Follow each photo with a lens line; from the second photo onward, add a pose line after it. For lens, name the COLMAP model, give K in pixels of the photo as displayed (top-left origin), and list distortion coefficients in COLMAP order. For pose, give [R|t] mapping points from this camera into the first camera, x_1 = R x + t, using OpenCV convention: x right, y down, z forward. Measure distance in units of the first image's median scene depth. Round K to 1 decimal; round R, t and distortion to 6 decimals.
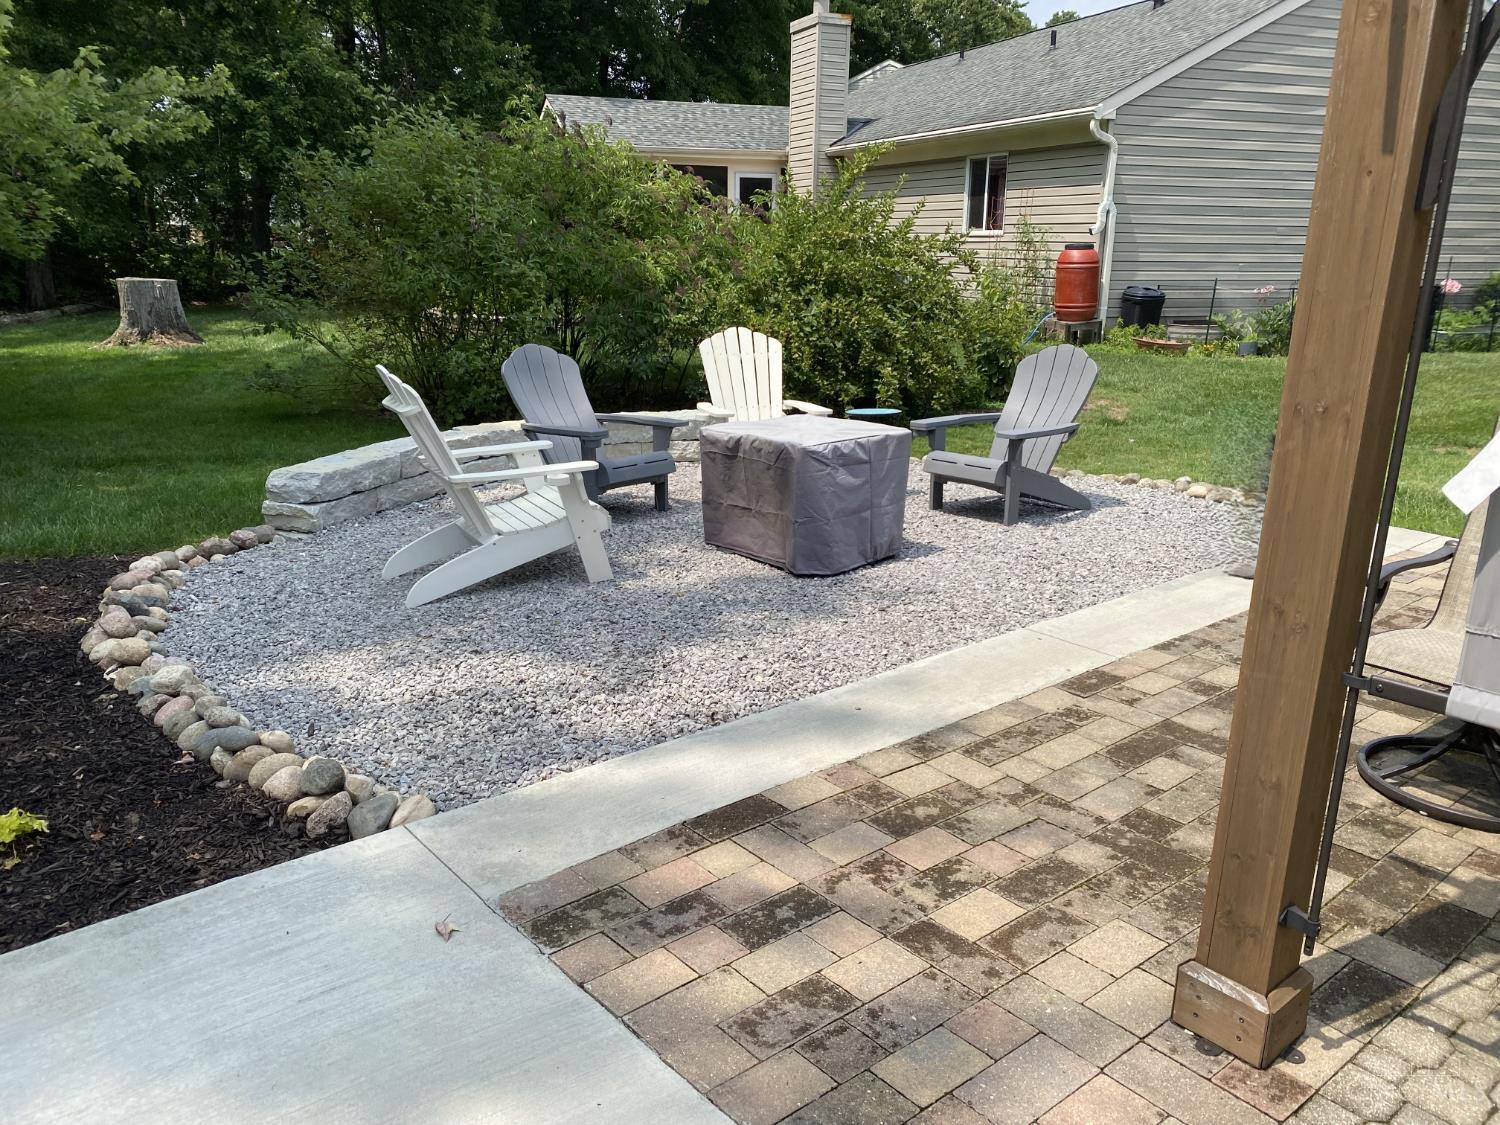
lens RADIAL K [[1126.8, 0, 750.0], [0, 1126.8, 562.5], [0, 0, 1]] dist [-0.011414, 0.023394]
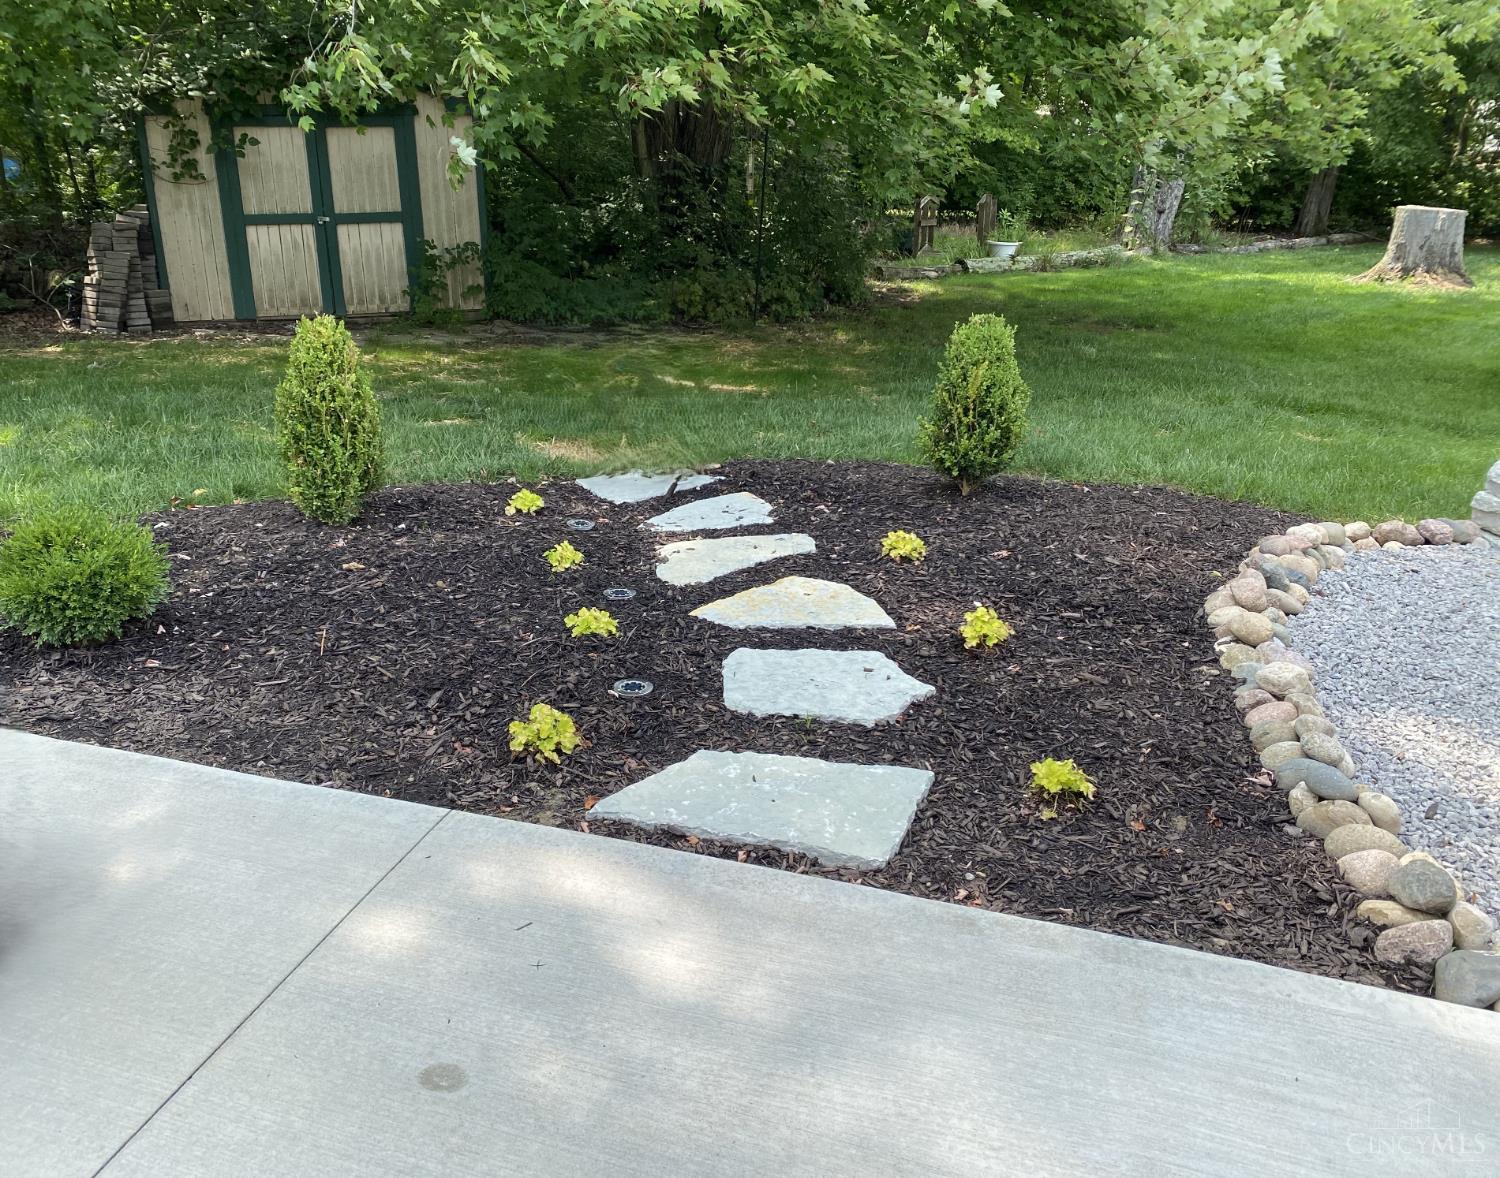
lens RADIAL K [[1163.4, 0, 750.0], [0, 1163.4, 589.0], [0, 0, 1]] dist [0.015120, -0.010457]
pose [[0.547817, 0.296176, -0.782417, -0.073145], [-0.250840, 0.950357, 0.184121, -0.015639], [0.798107, 0.095397, 0.594915, 0.162449]]
